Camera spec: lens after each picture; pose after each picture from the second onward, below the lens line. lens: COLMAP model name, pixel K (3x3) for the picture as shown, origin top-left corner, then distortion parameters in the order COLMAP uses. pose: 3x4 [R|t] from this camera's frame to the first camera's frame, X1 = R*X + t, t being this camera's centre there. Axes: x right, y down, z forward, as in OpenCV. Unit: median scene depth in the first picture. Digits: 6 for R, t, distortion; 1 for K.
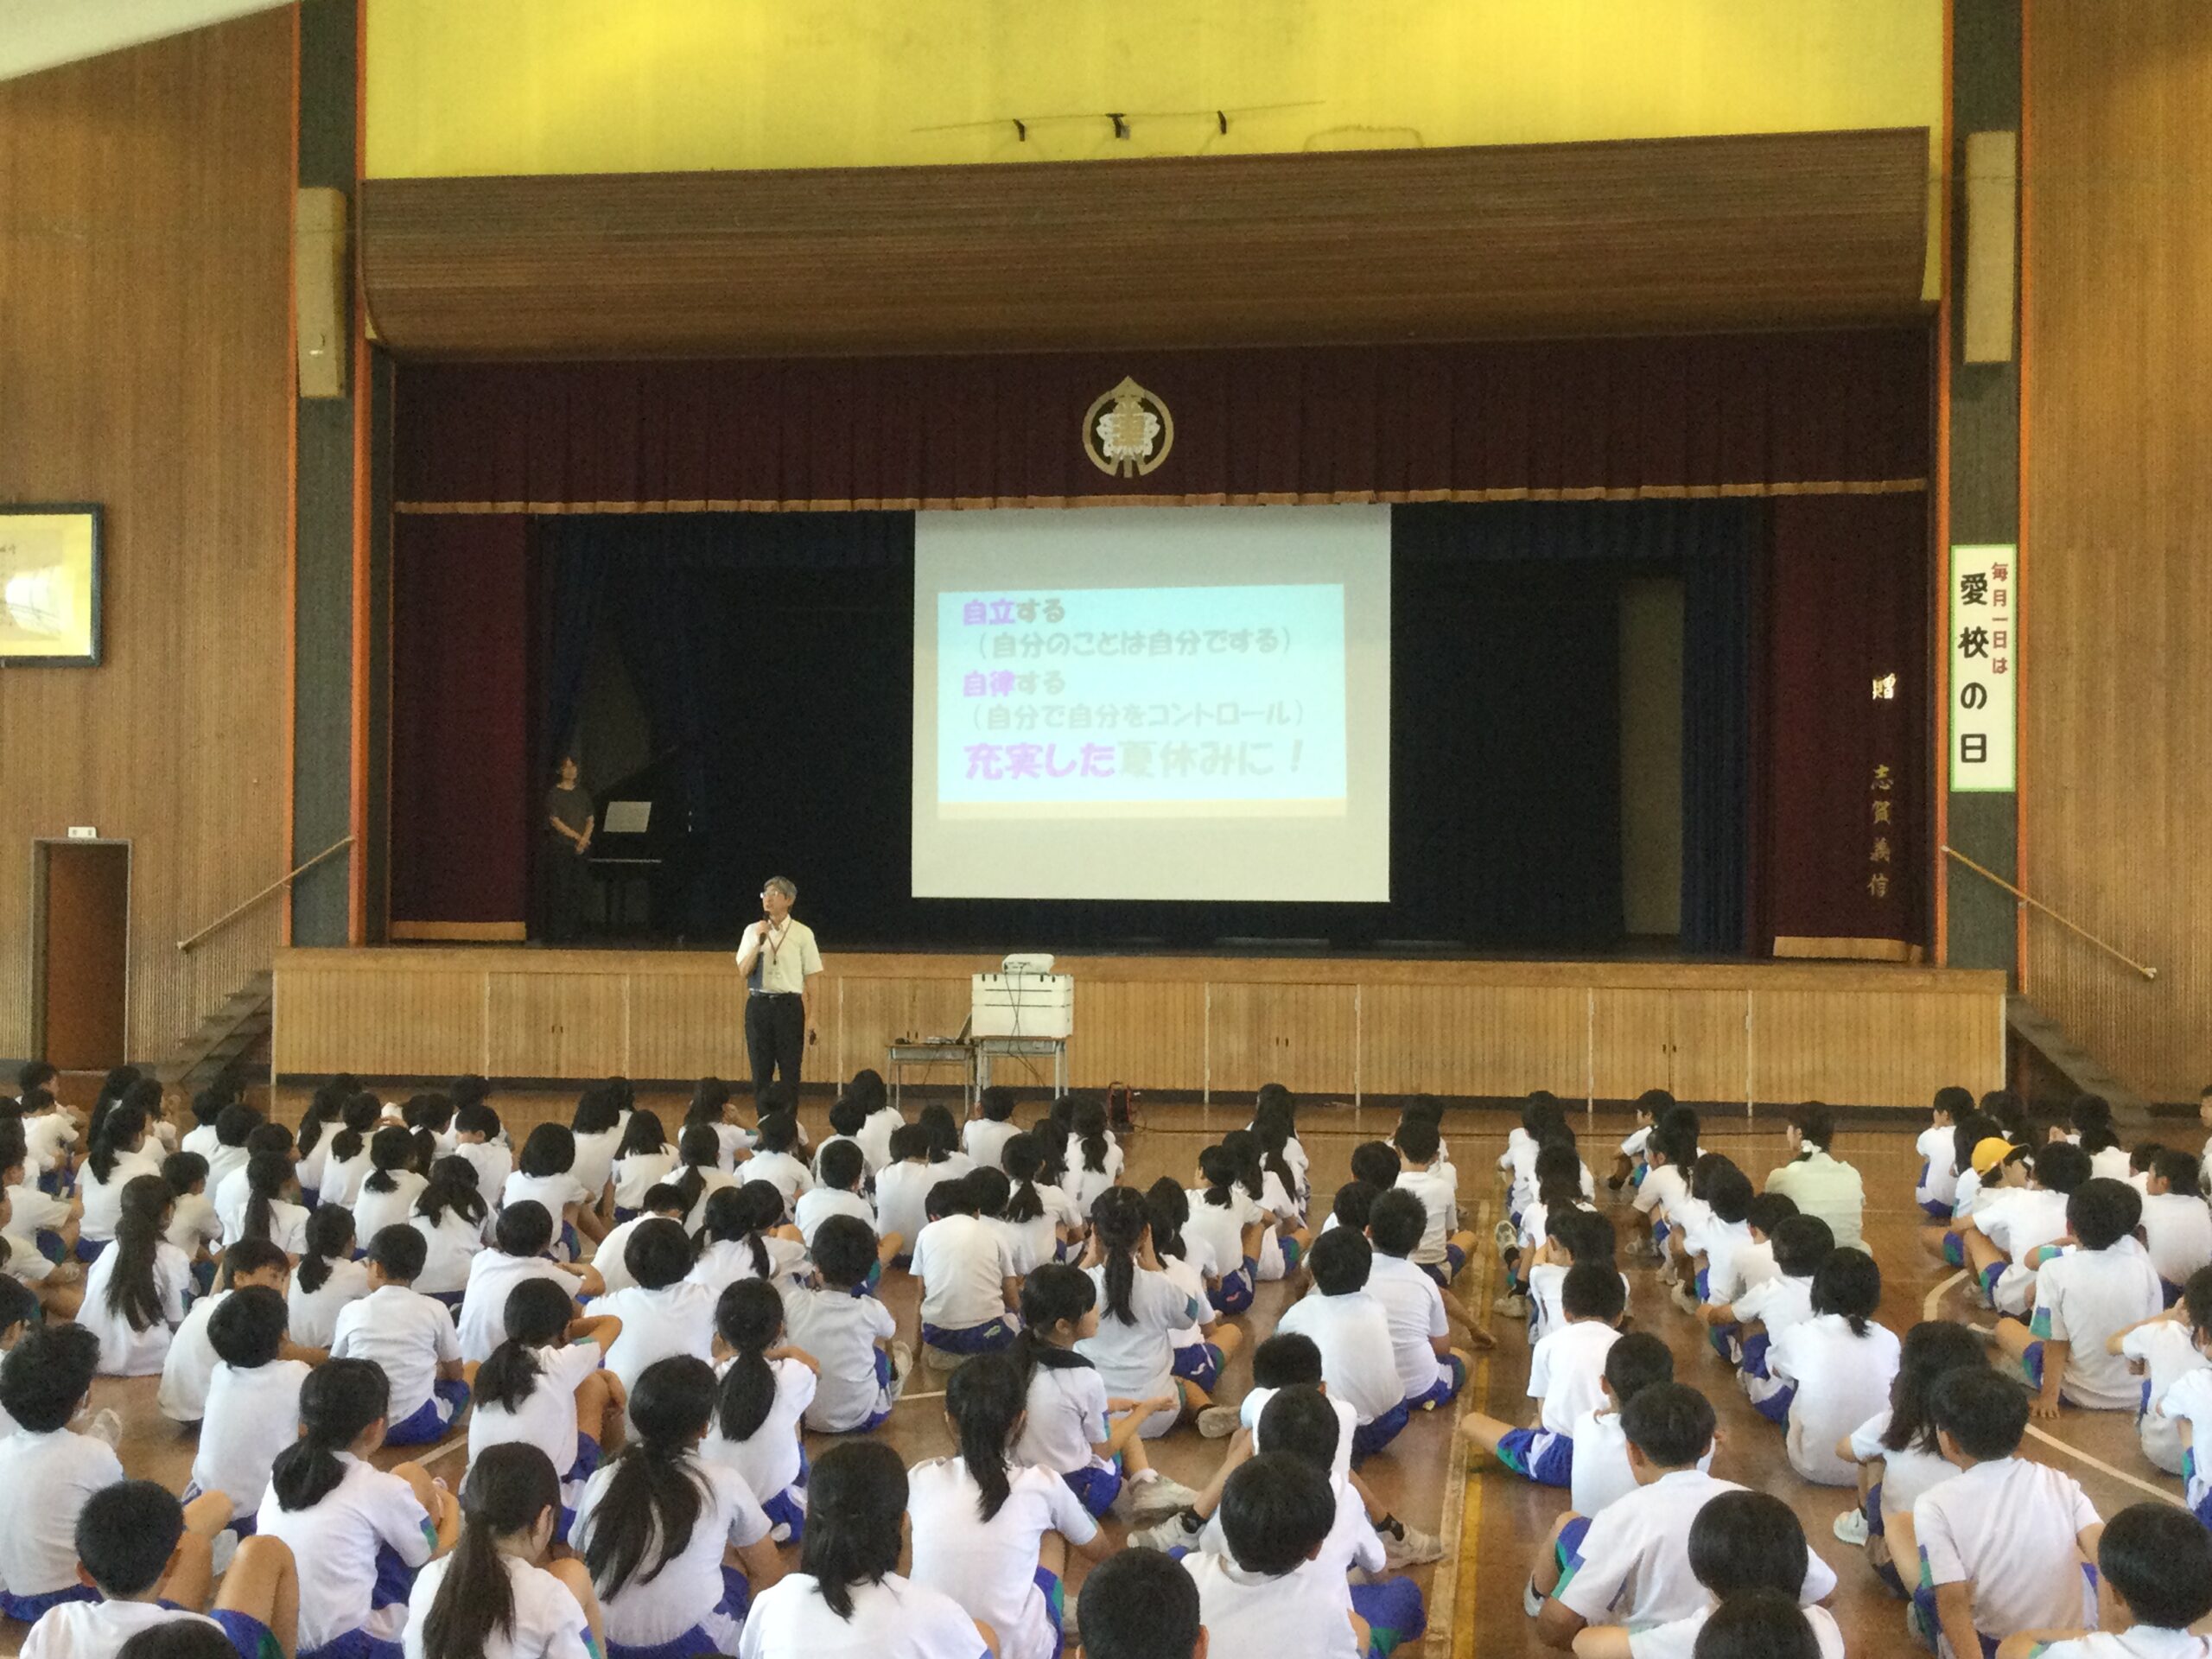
lens RADIAL K [[2630.5, 0, 1106.0], [0, 2630.5, 829.5], [0, 0, 1]] dist [0.083643, -0.017821]
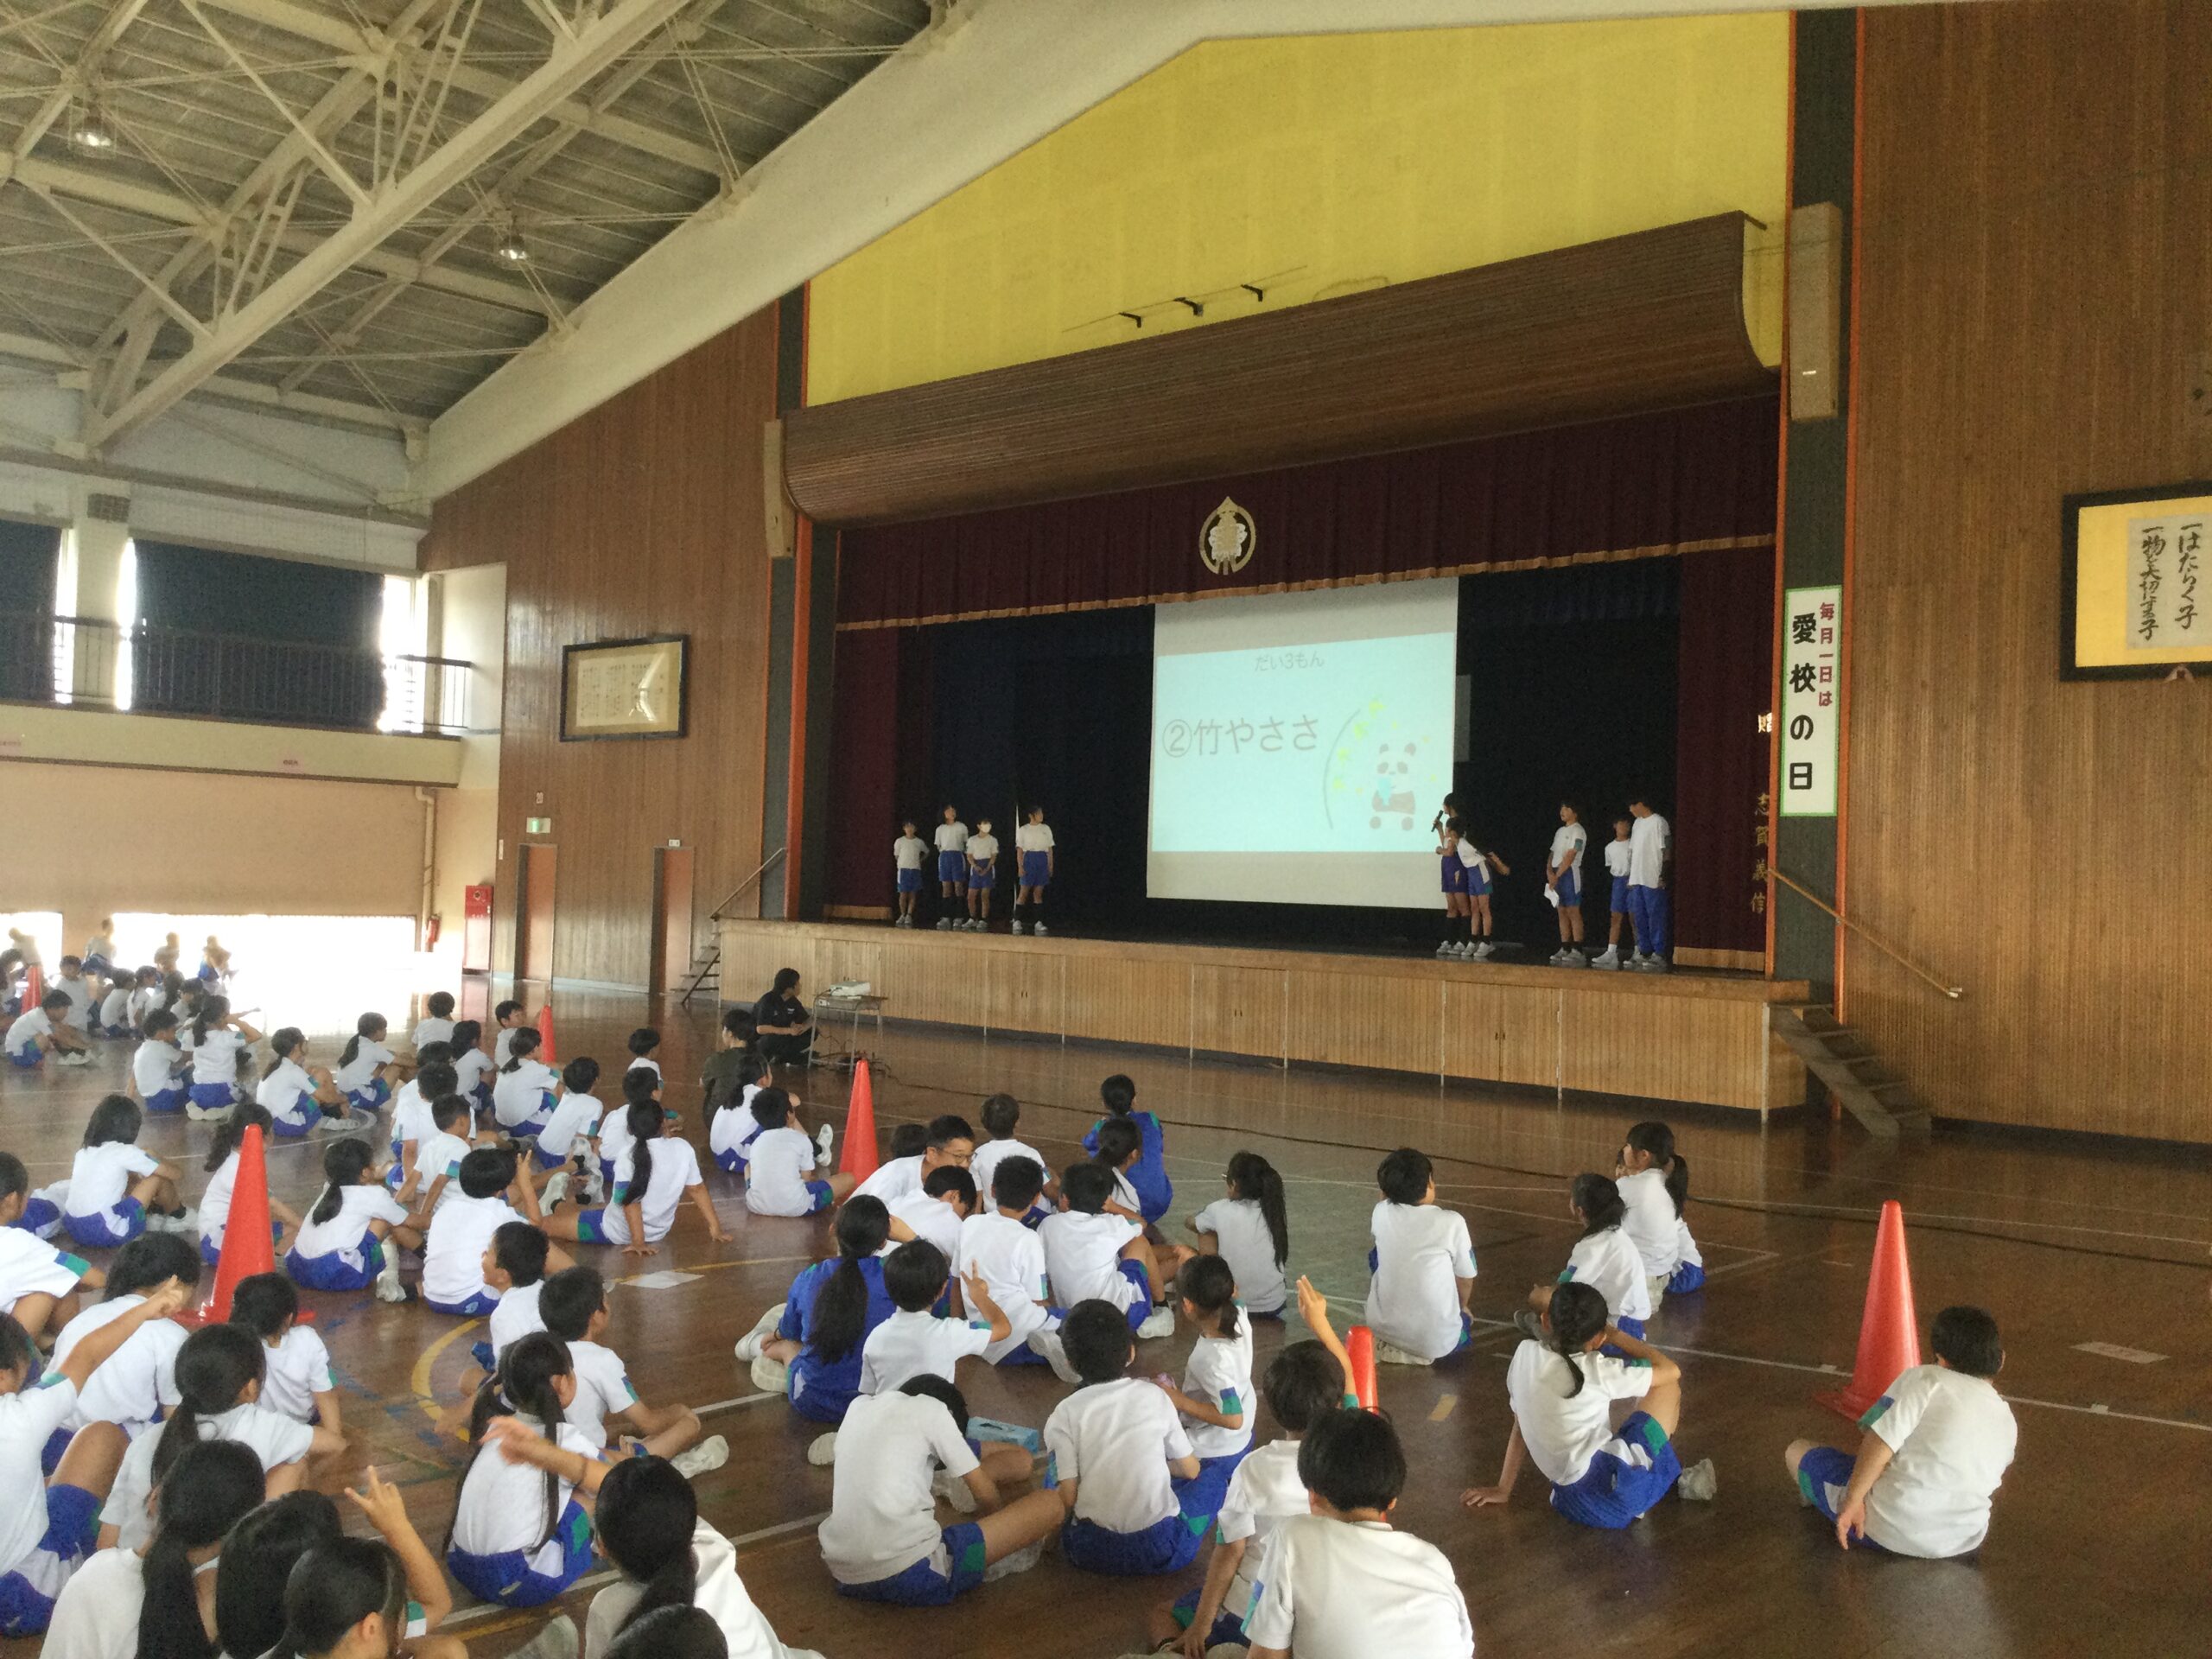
lens RADIAL K [[1994.7, 0, 1112.6], [0, 1994.7, 826.3], [0, 0, 1]] dist [0.072873, -0.018678]
pose [[0.838651, 0.004066, -0.544654, 0.518859], [-0.016714, 0.999693, -0.018273, 0.009102], [0.544413, 0.024428, 0.838462, 0.157559]]
